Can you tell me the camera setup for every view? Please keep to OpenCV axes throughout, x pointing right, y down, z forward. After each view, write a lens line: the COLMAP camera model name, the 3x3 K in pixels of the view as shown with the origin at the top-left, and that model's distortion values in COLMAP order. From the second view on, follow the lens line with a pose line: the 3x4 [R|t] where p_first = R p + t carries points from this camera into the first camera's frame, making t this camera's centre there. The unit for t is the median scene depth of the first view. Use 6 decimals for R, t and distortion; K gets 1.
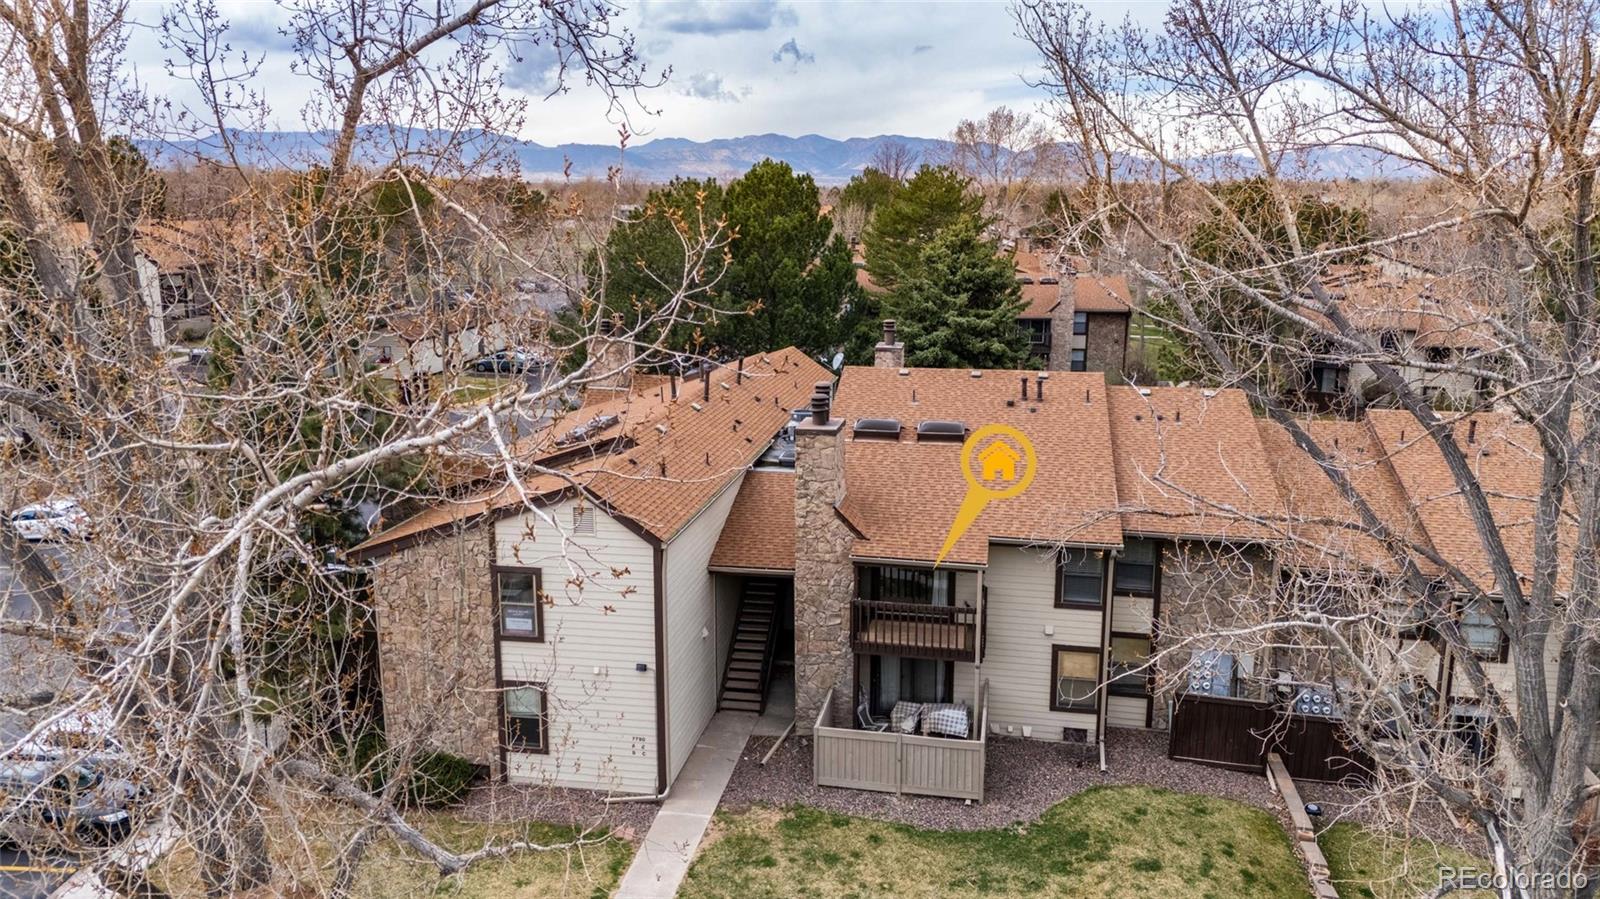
lens RADIAL K [[1197.2, 0, 800.0], [0, 1197.2, 449.5], [0, 0, 1]] dist [0.109358, -0.137580]
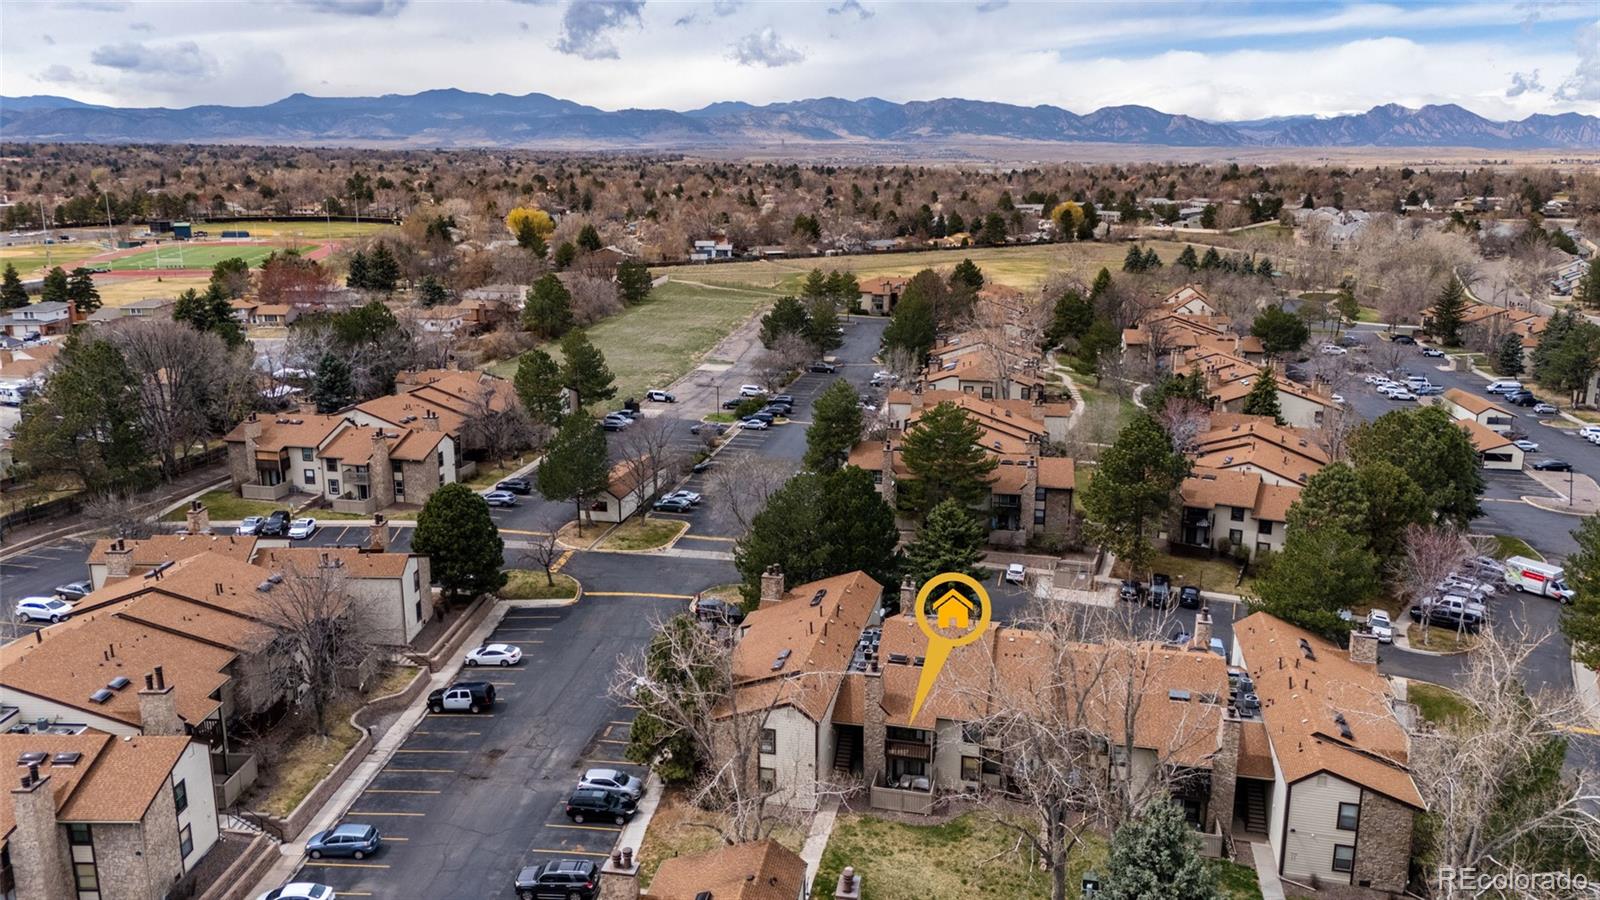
lens RADIAL K [[1197.2, 0, 800.0], [0, 1197.2, 450.0], [0, 0, 1]] dist [0.109358, -0.137580]
pose [[0.998918, 0.011841, -0.044976, -0.034141], [-0.010497, 0.999494, 0.030015, -0.598173], [0.045309, -0.029510, 0.998537, -1.681211]]
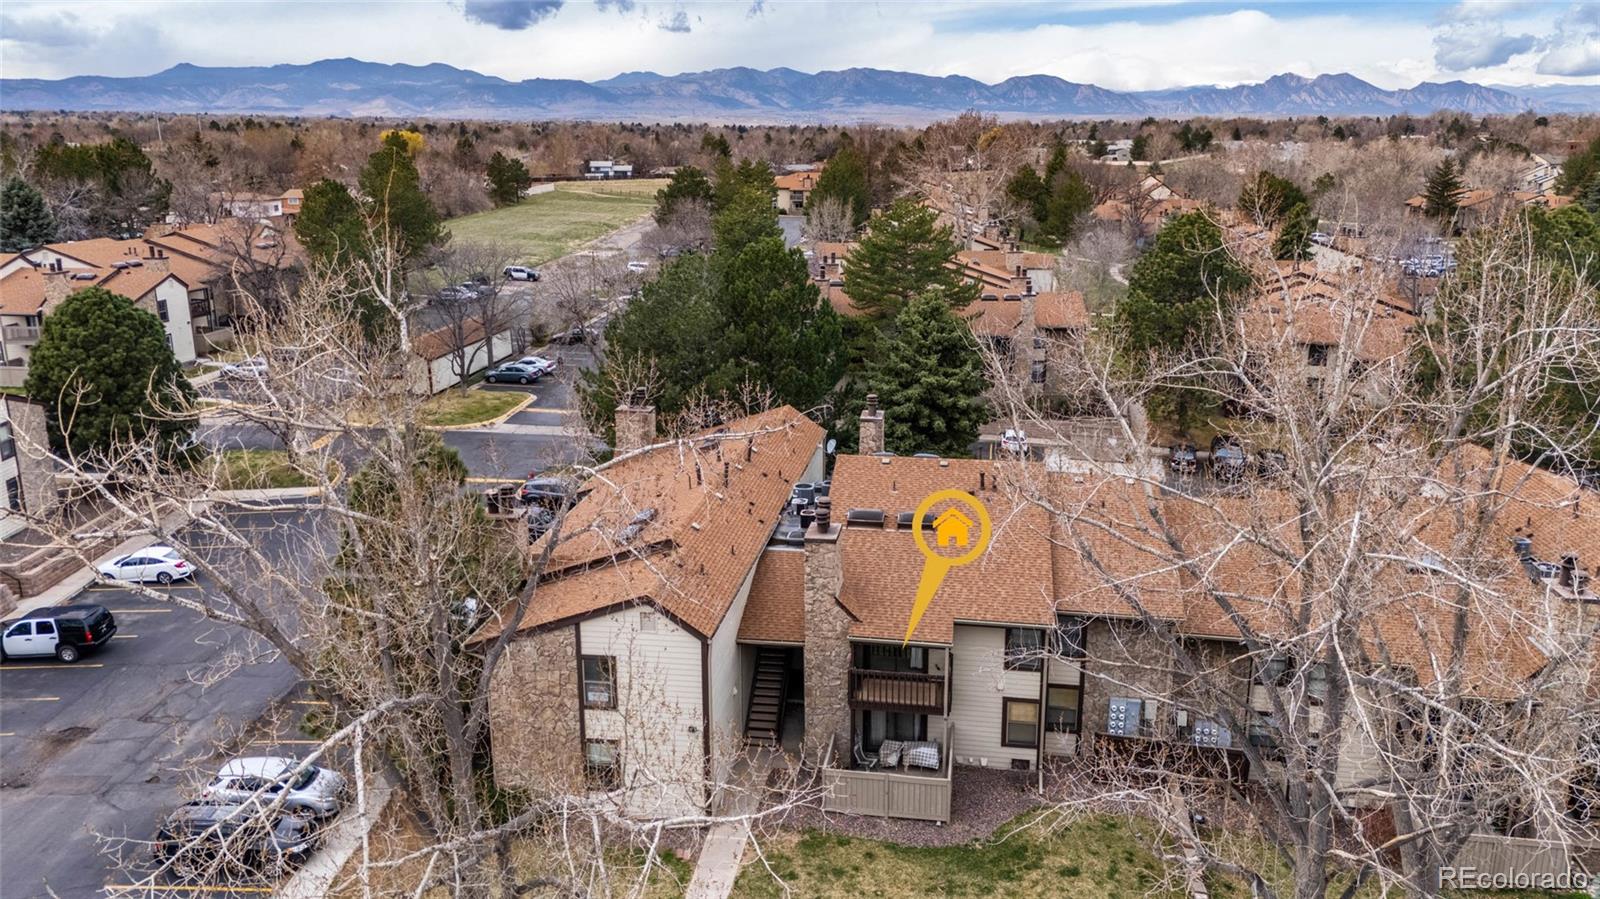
lens RADIAL K [[1197.2, 0, 800.0], [0, 1197.2, 449.5], [0, 0, 1]] dist [0.109358, -0.137580]
pose [[0.999696, -0.011833, 0.021653, -0.035478], [0.010717, 0.998643, 0.050960, -0.178252], [-0.022227, -0.050713, 0.998466, -0.288365]]
